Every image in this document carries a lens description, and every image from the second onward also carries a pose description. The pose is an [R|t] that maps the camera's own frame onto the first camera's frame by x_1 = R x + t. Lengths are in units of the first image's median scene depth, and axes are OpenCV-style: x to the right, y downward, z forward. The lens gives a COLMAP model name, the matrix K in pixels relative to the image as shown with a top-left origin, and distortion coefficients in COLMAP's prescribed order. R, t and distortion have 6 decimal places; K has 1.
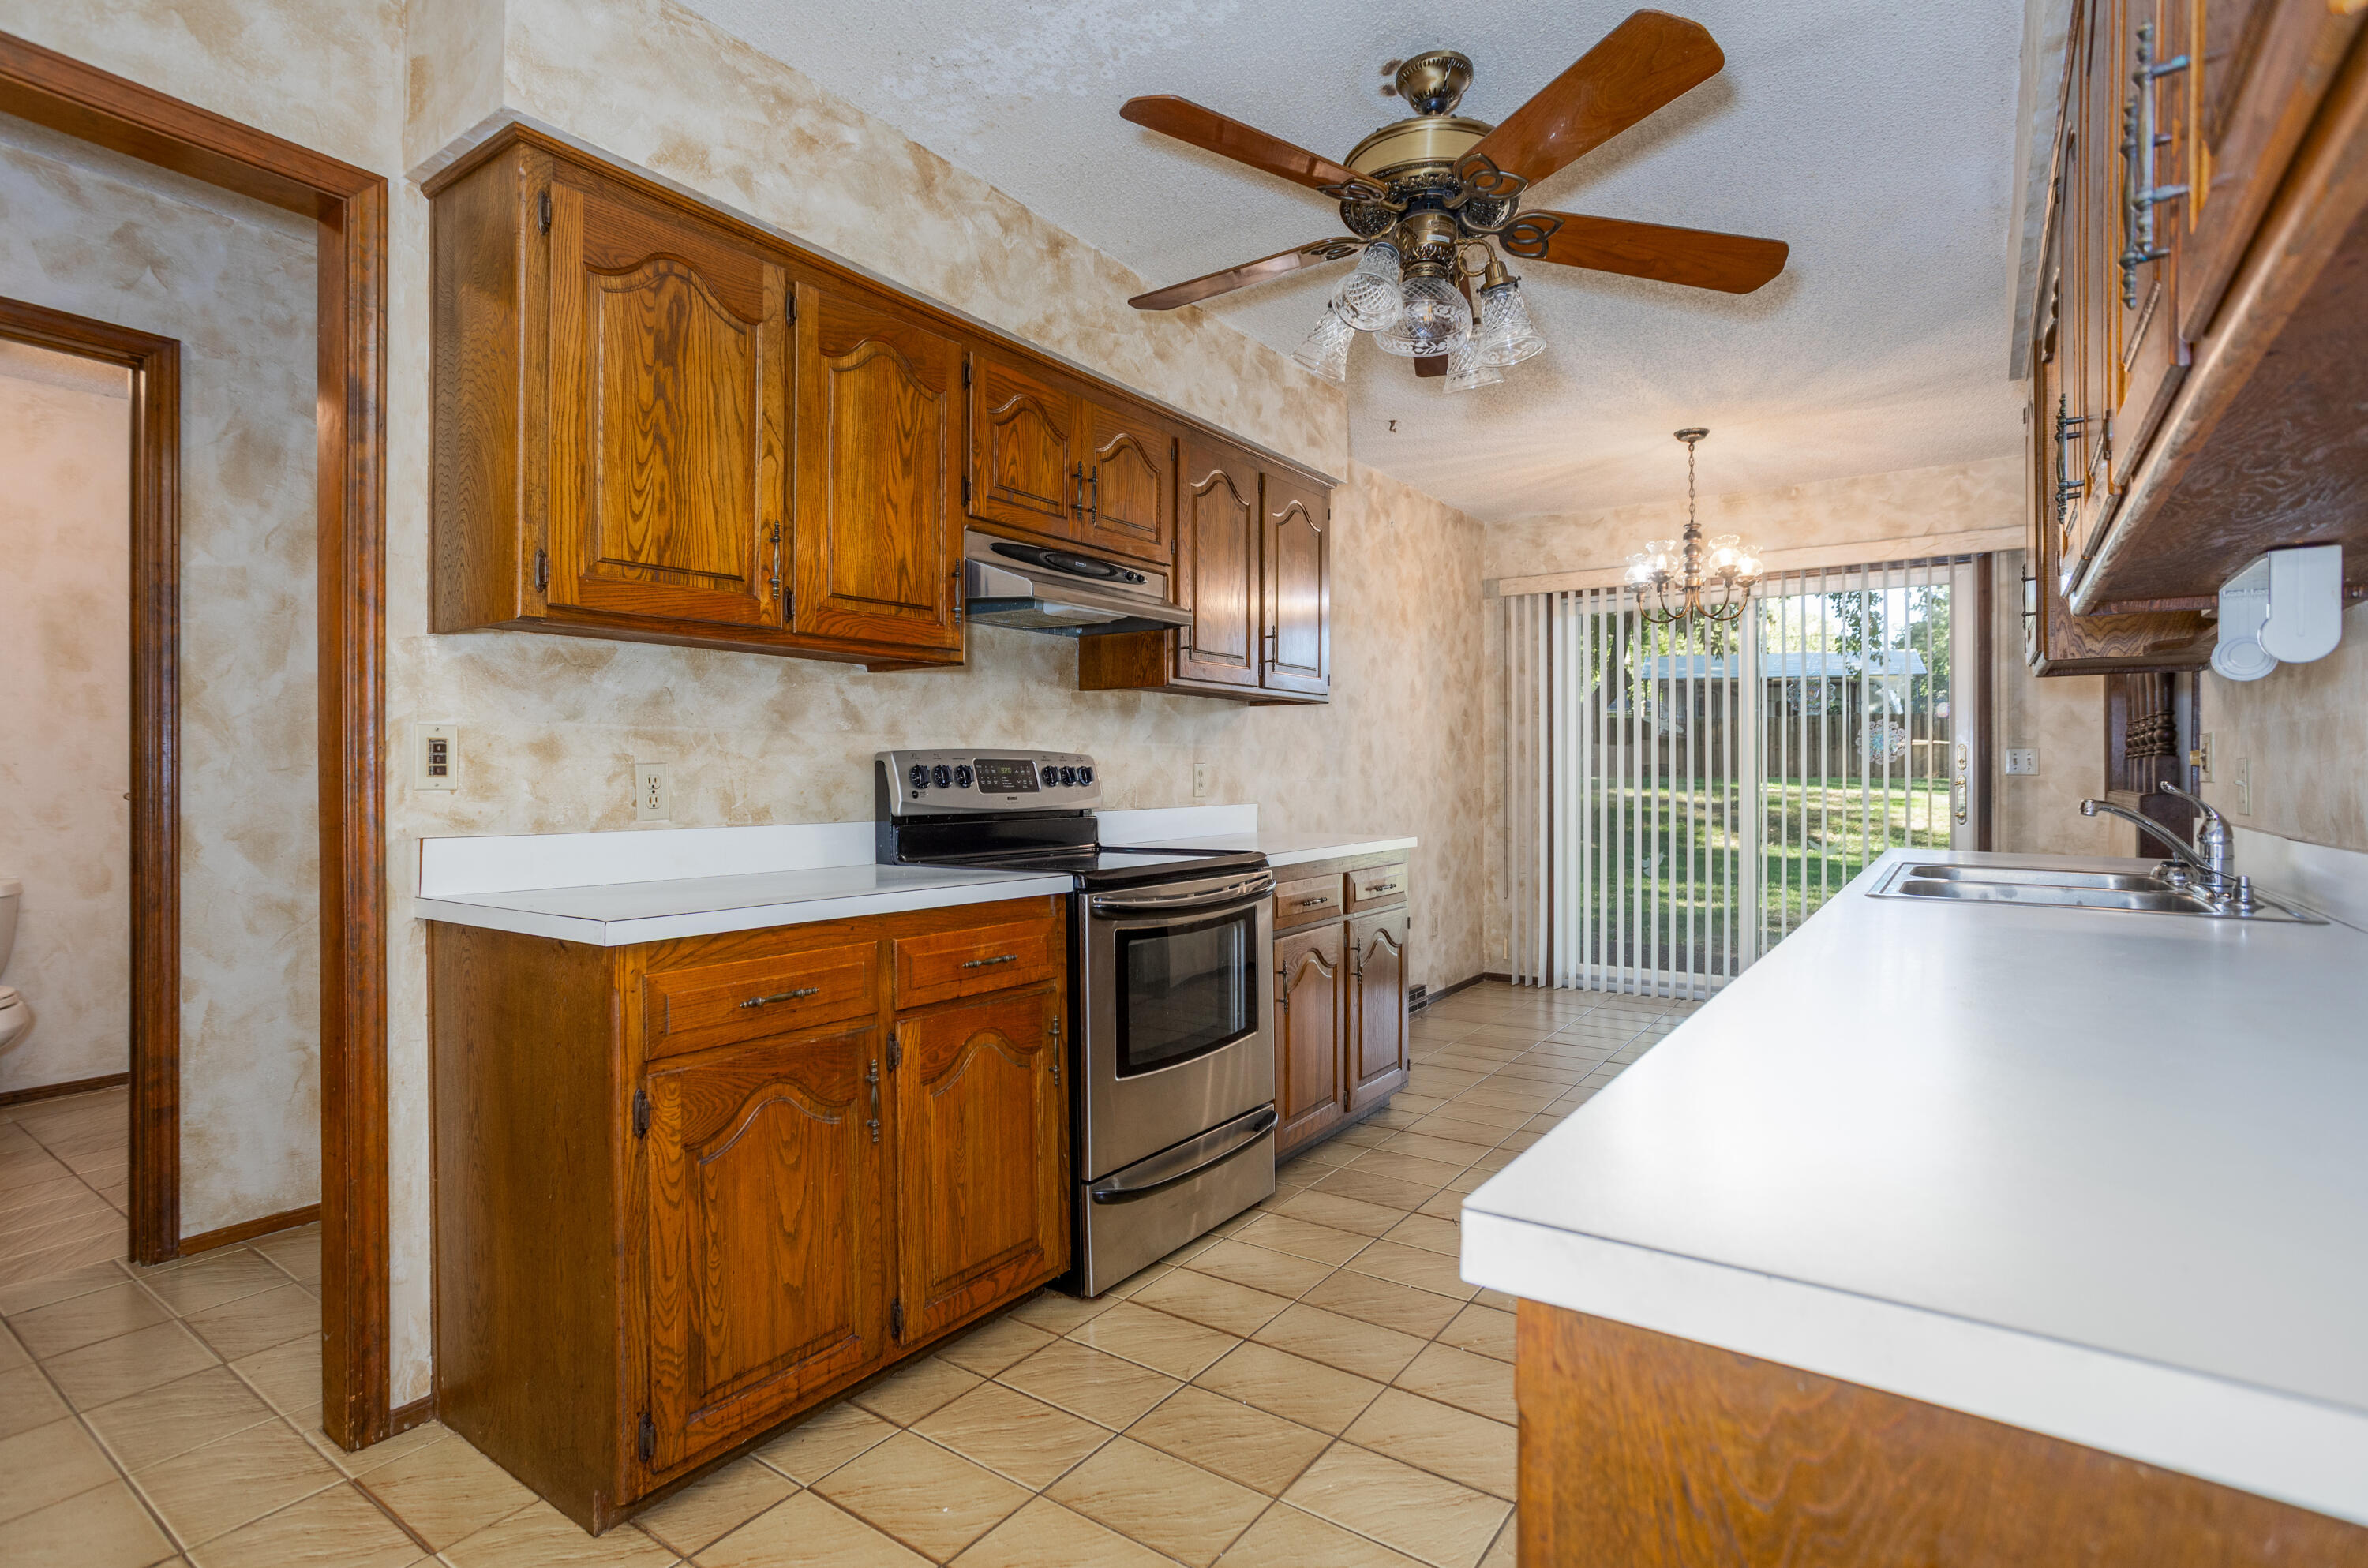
lens RADIAL K [[1144.7, 0, 1160.3], [0, 1144.7, 776.2], [0, 0, 1]] dist [-0.030647, 0.000512]
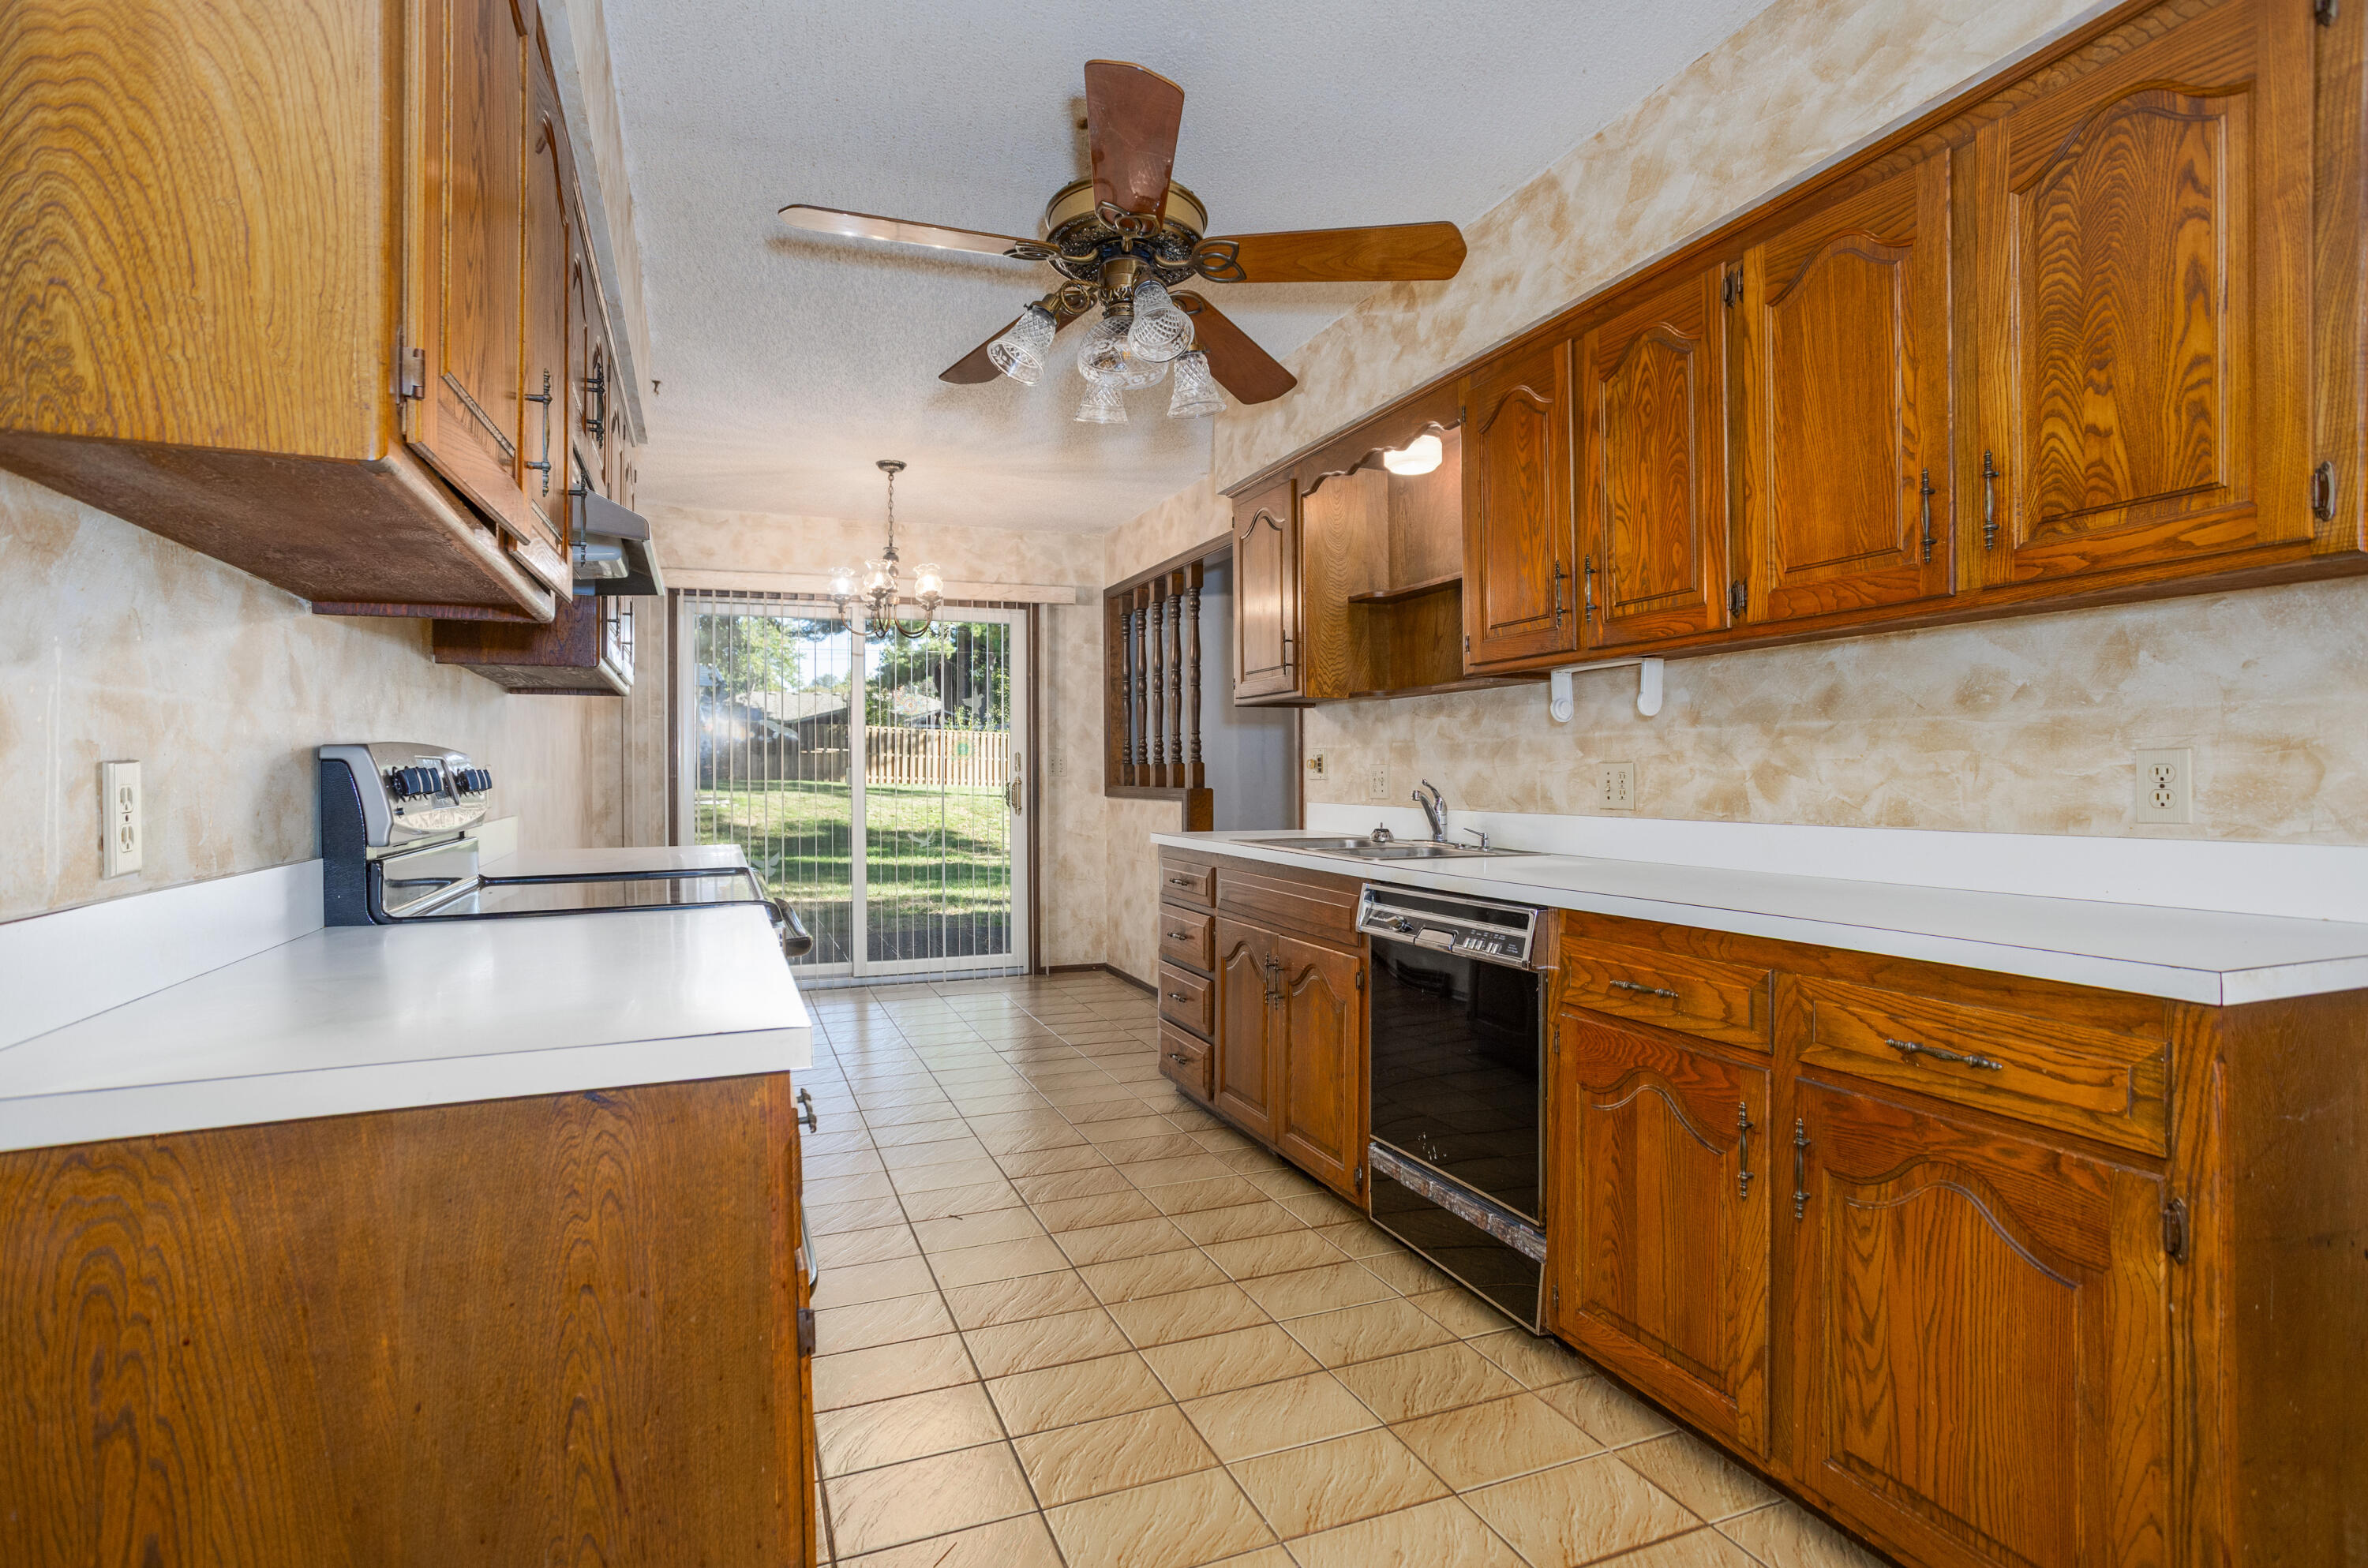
lens RADIAL K [[1144.7, 0, 1160.3], [0, 1144.7, 776.2], [0, 0, 1]] dist [-0.030647, 0.000512]
pose [[0.559996, -0.003421, 0.828488, -0.386300], [0.005893, 0.999983, 0.000146, -0.000437], [-0.828475, 0.004800, 0.560006, 0.219191]]
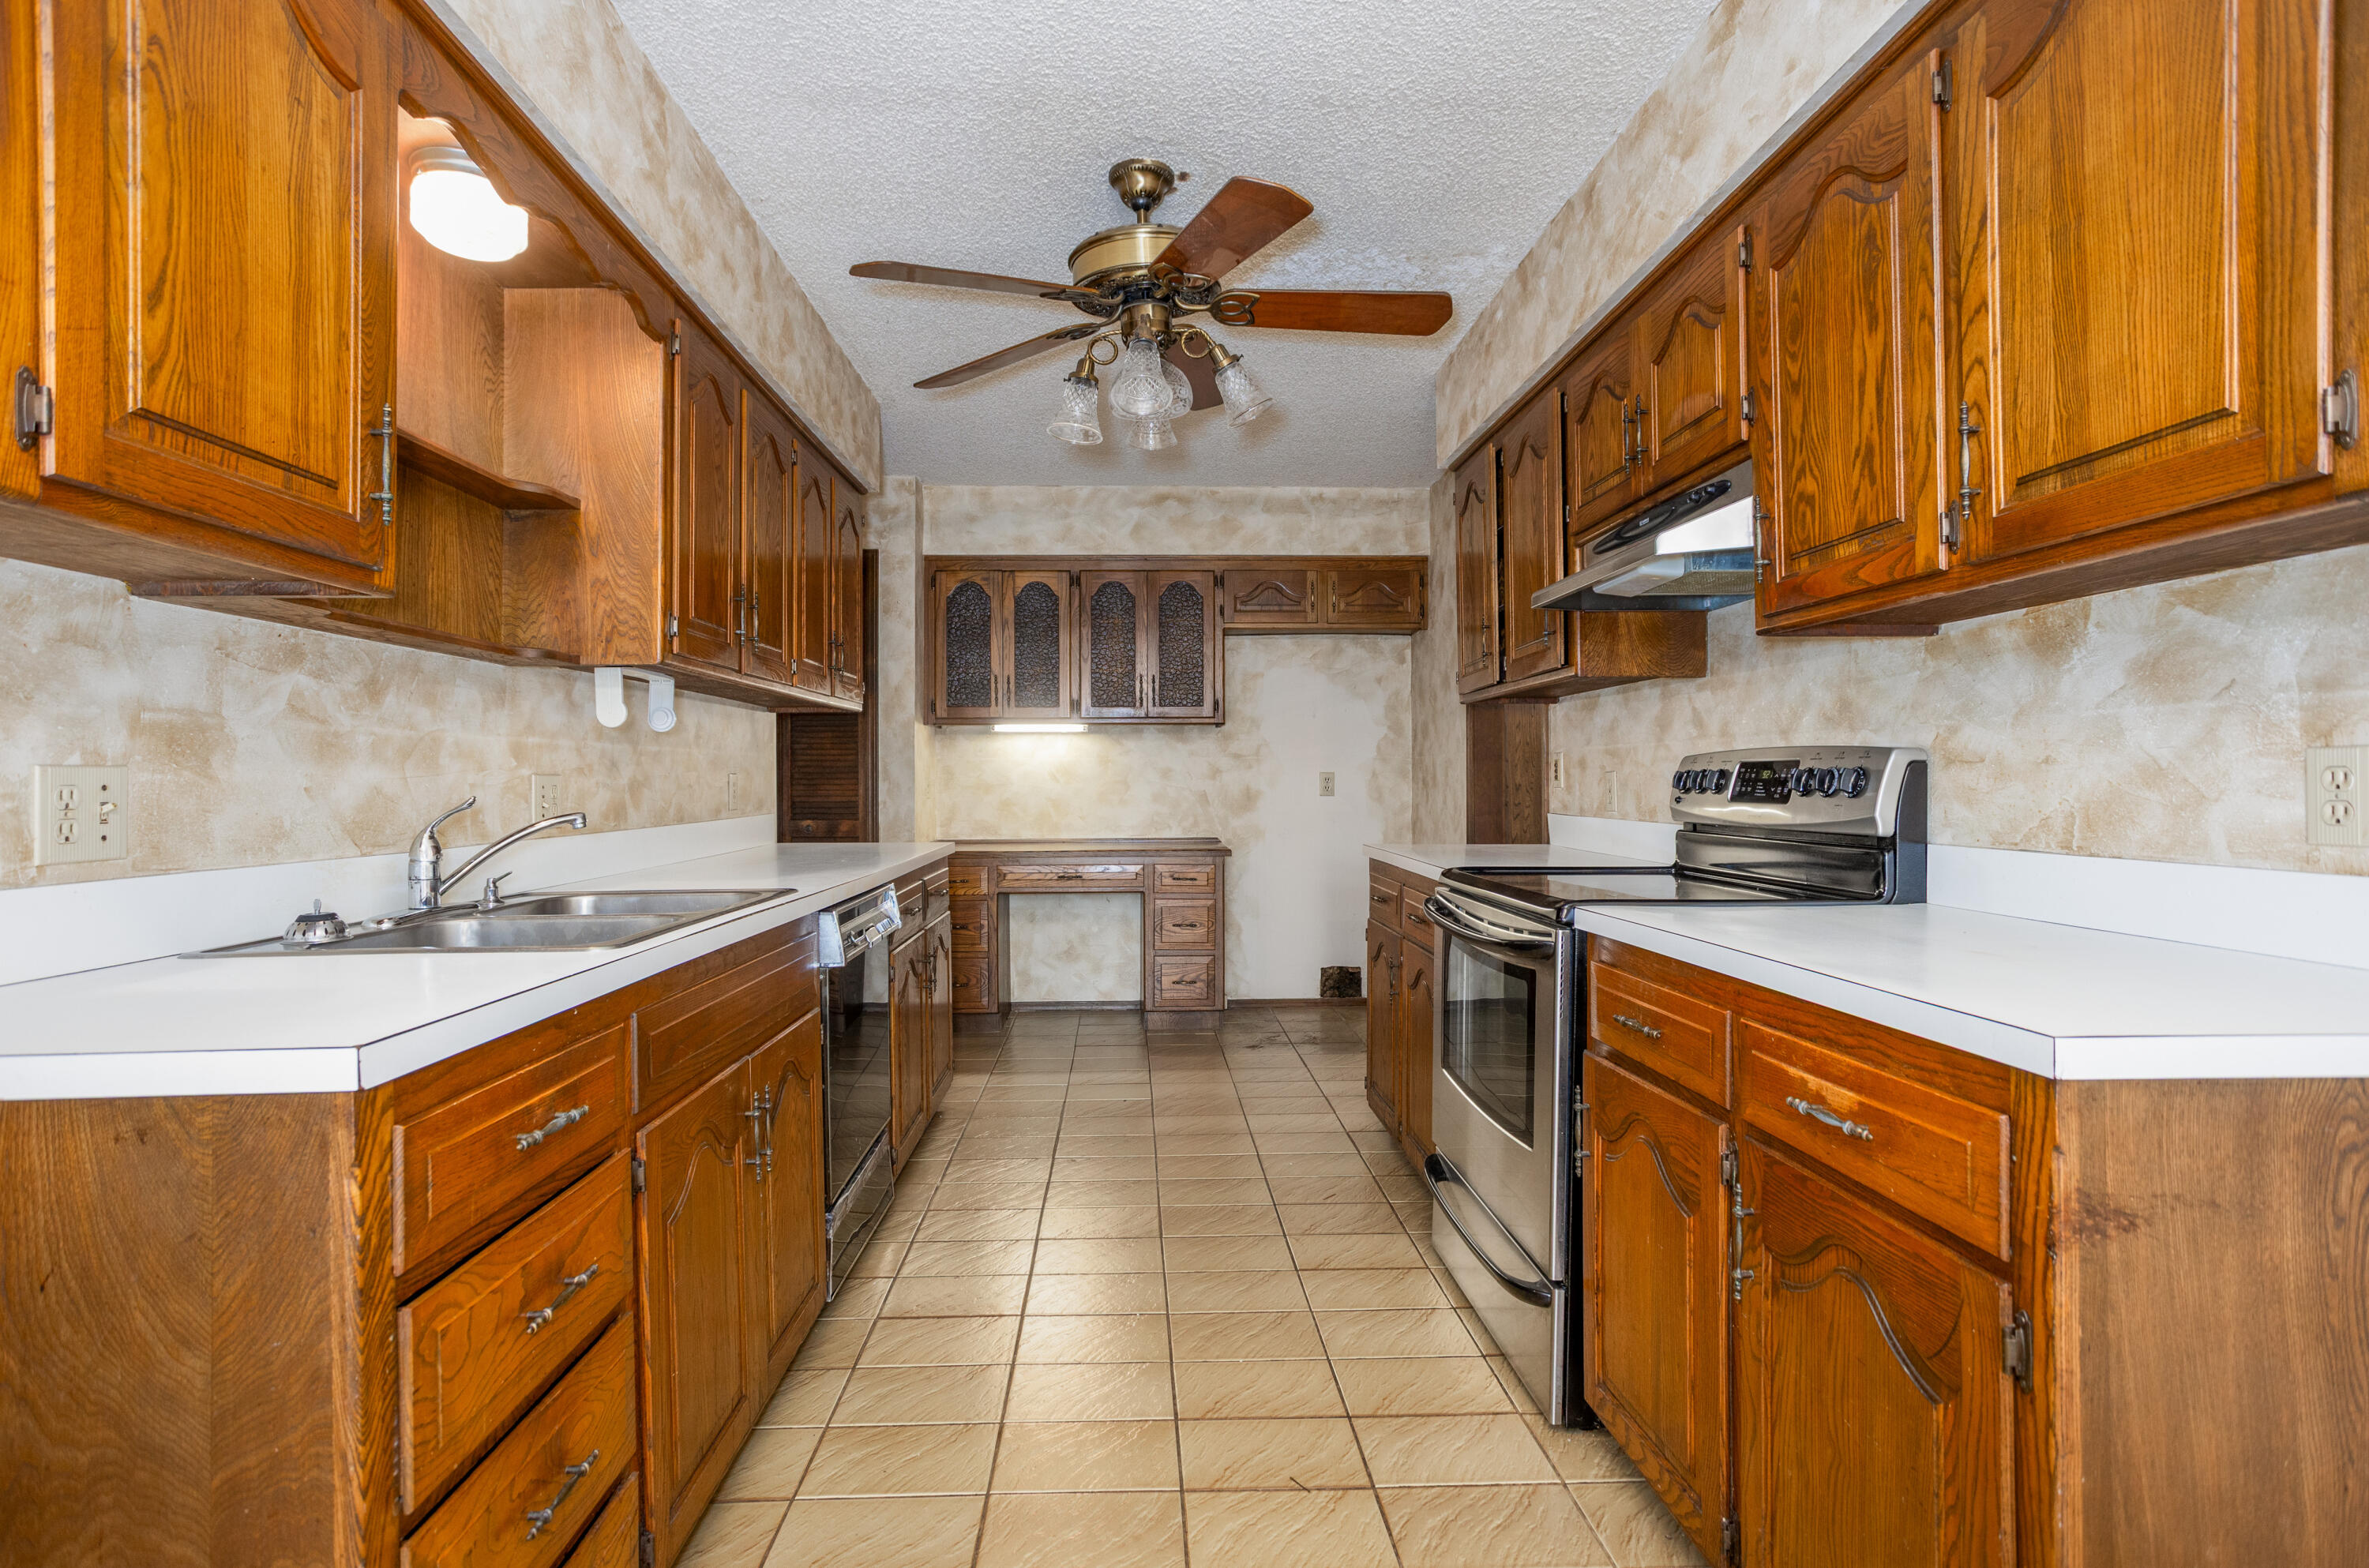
lens RADIAL K [[1145.2, 0, 1160.8], [0, 1145.2, 776.2], [0, 0, 1]] dist [-0.030647, 0.000512]
pose [[-0.796503, 0.006132, -0.604603, 0.538761], [0.005970, 0.999980, 0.002277, -0.006786], [0.604605, -0.001796, -0.796524, 1.122594]]
